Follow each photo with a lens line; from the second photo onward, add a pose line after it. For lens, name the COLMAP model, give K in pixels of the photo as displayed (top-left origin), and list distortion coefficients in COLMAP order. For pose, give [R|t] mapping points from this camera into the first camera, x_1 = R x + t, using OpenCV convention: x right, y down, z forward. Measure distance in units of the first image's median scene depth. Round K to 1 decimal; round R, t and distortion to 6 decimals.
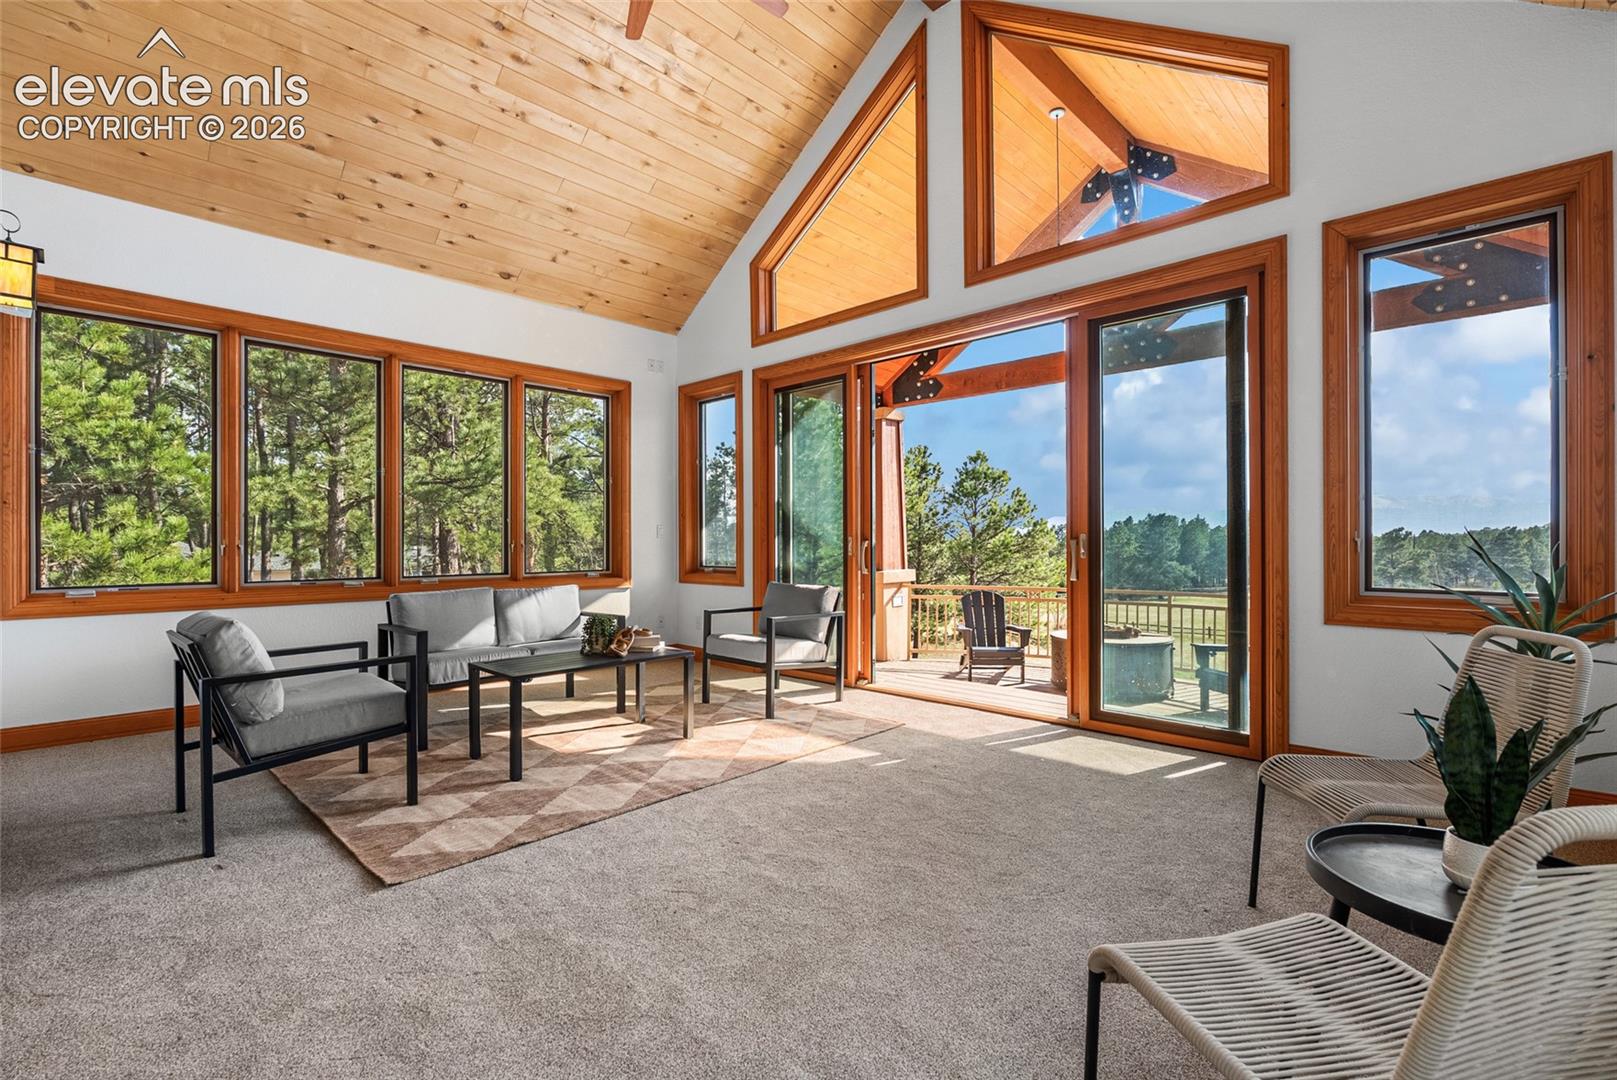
lens RADIAL K [[728.7, 0, 810.5], [0, 728.7, 539.8], [0, 0, 1]] dist [-0.000013, 0.000092]
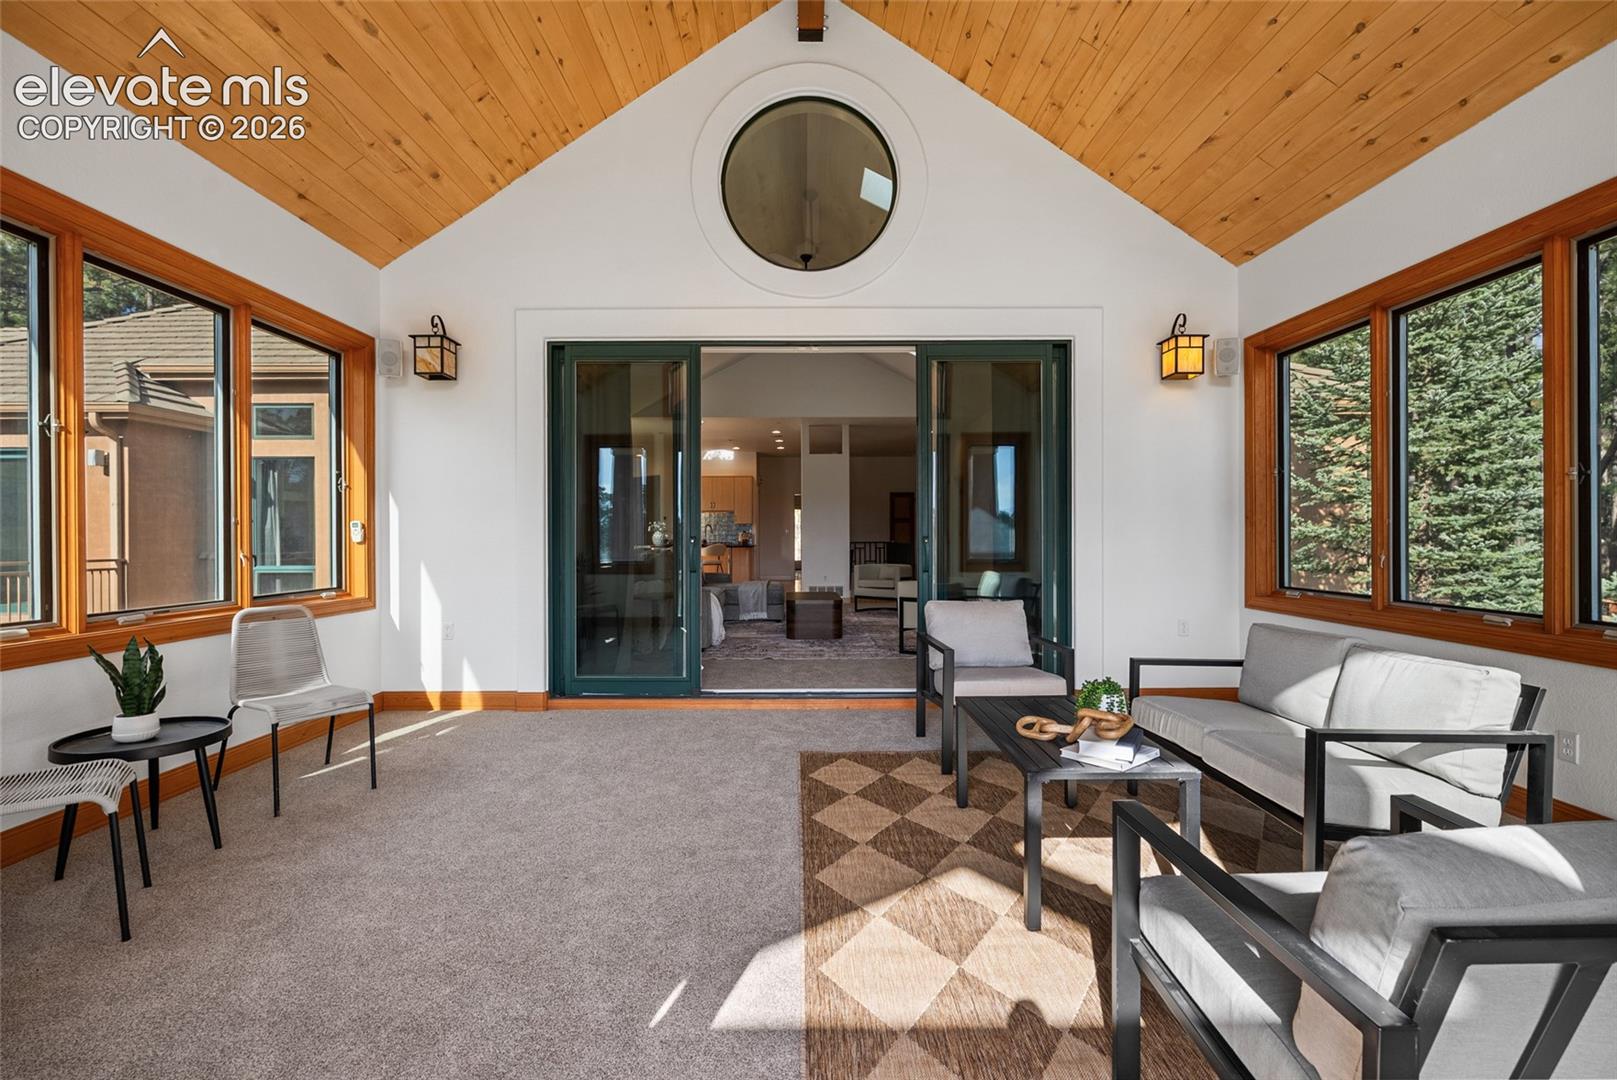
lens RADIAL K [[728.7, 0, 811.1], [0, 728.7, 537.5], [0, 0, 1]] dist [-0.000013, 0.000092]
pose [[-0.723339, 0.006446, -0.690463, 0.440502], [0.004024, 0.999979, 0.005120, -0.031345], [0.690482, 0.000925, -0.723349, 1.726841]]
